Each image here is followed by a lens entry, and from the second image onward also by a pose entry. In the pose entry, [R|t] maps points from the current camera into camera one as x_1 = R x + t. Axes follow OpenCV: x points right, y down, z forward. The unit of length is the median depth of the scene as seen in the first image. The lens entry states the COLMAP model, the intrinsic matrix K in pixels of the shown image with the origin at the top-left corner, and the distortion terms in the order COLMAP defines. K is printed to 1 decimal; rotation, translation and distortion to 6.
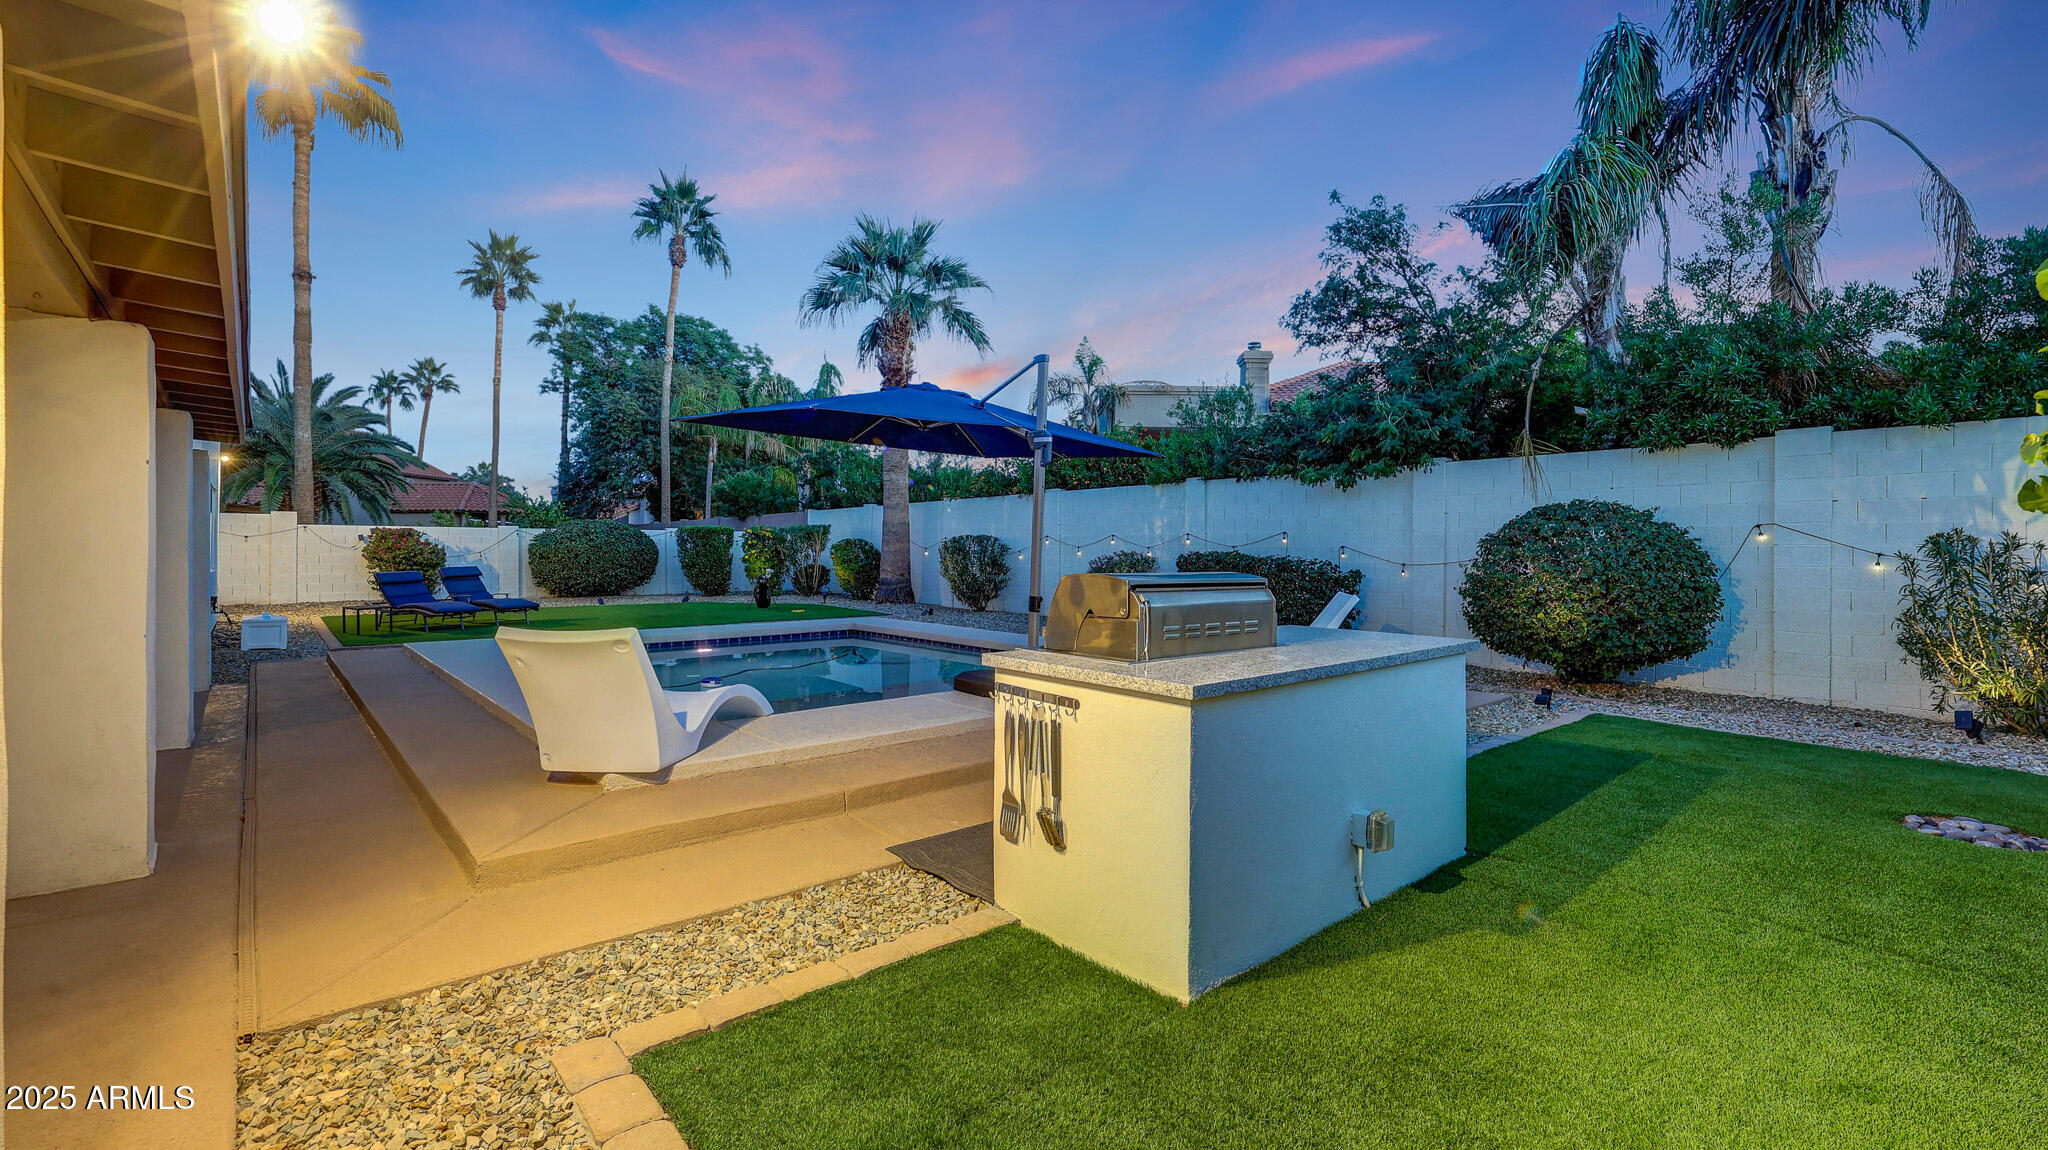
lens RADIAL K [[867.0, 0, 1030.8], [0, 867.0, 556.5], [0, 0, 1]] dist [-0.001077, 0.000013]
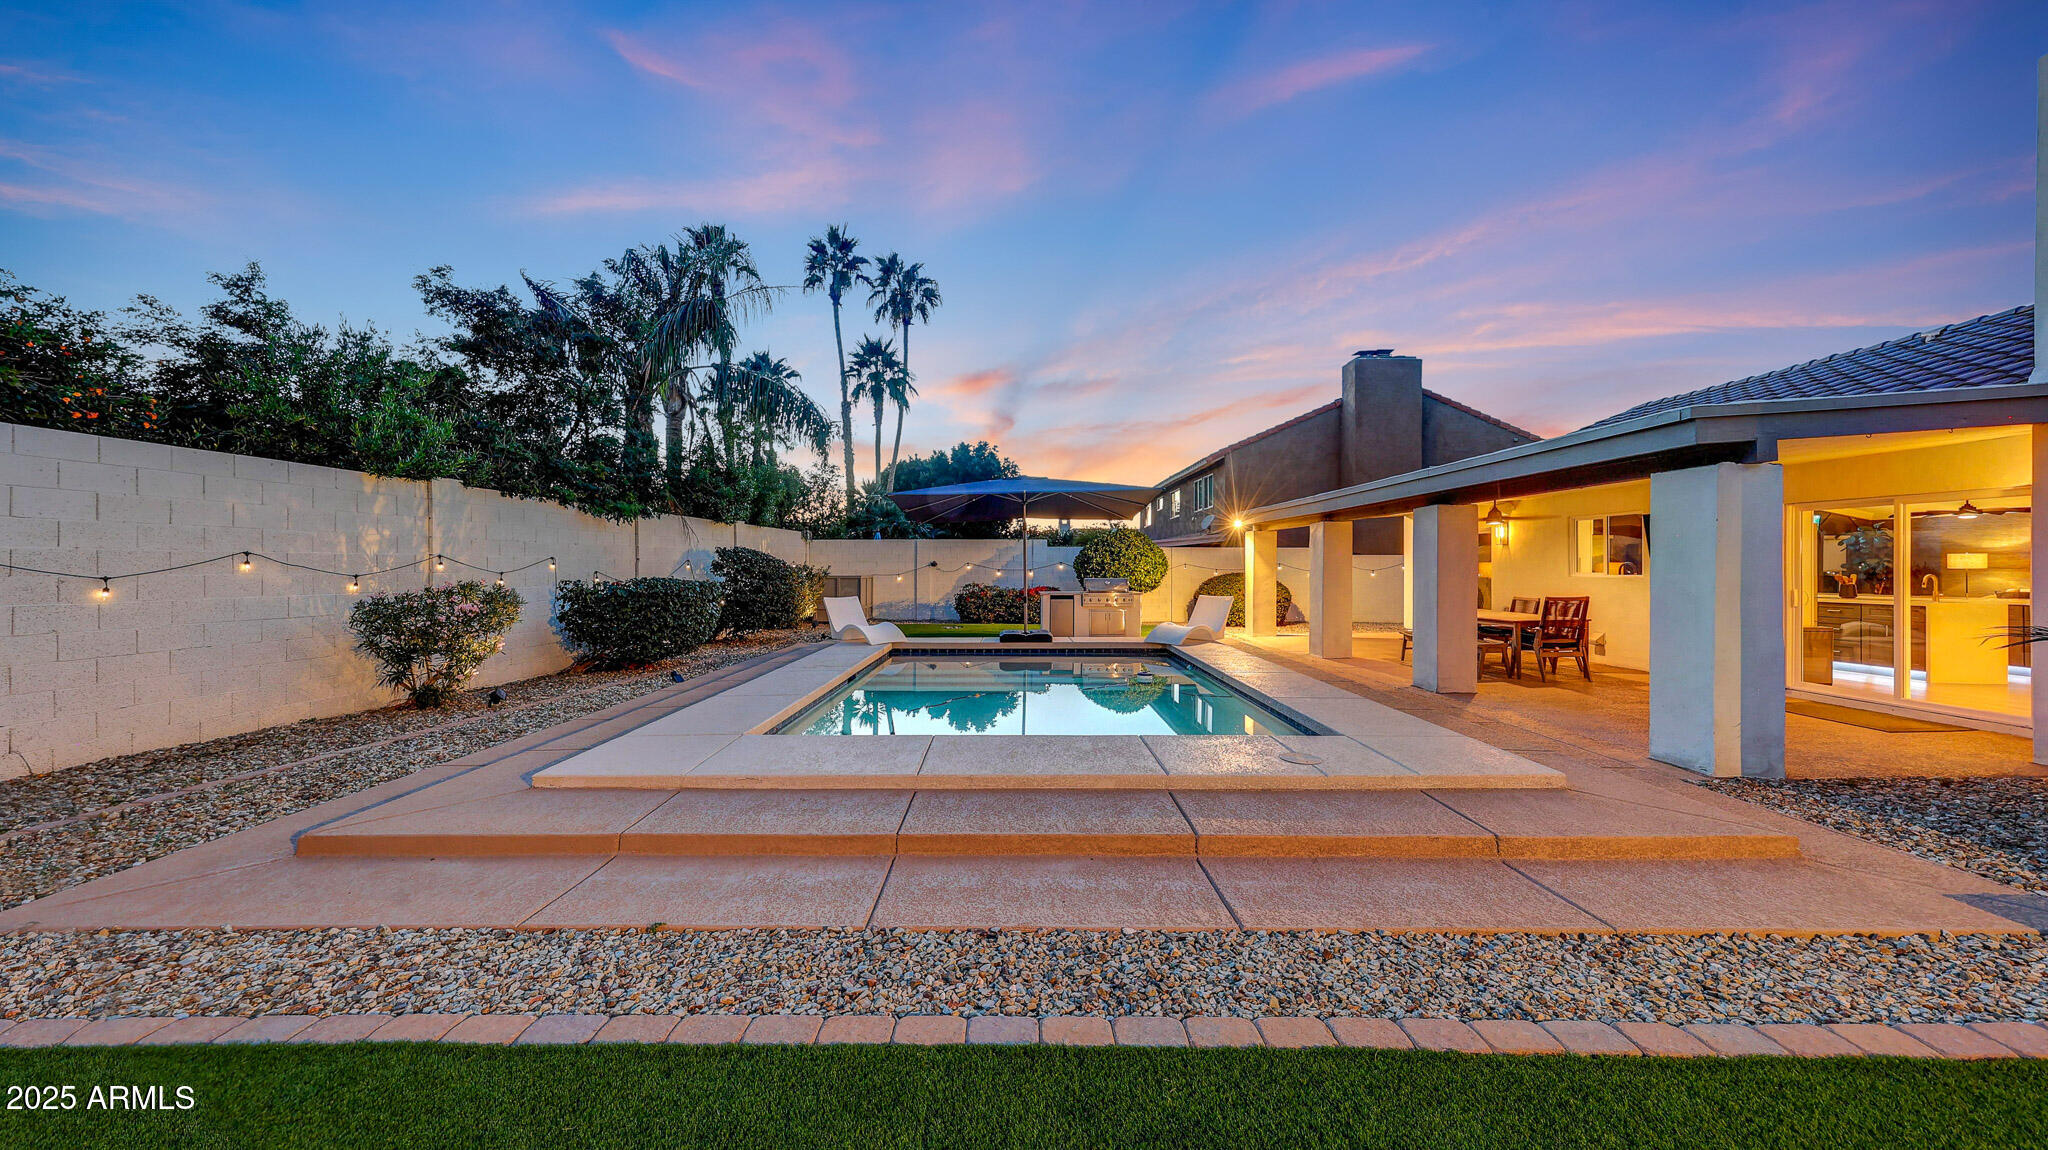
lens RADIAL K [[657.1, 0, 1026.9], [0, 657.1, 571.8], [0, 0, 1]] dist [-0.006605, 0.000675]
pose [[-0.774946, -0.017692, 0.631780, -0.637963], [-0.006243, 0.999774, 0.020340, -0.030989], [-0.631997, 0.011818, -0.774881, 1.316078]]
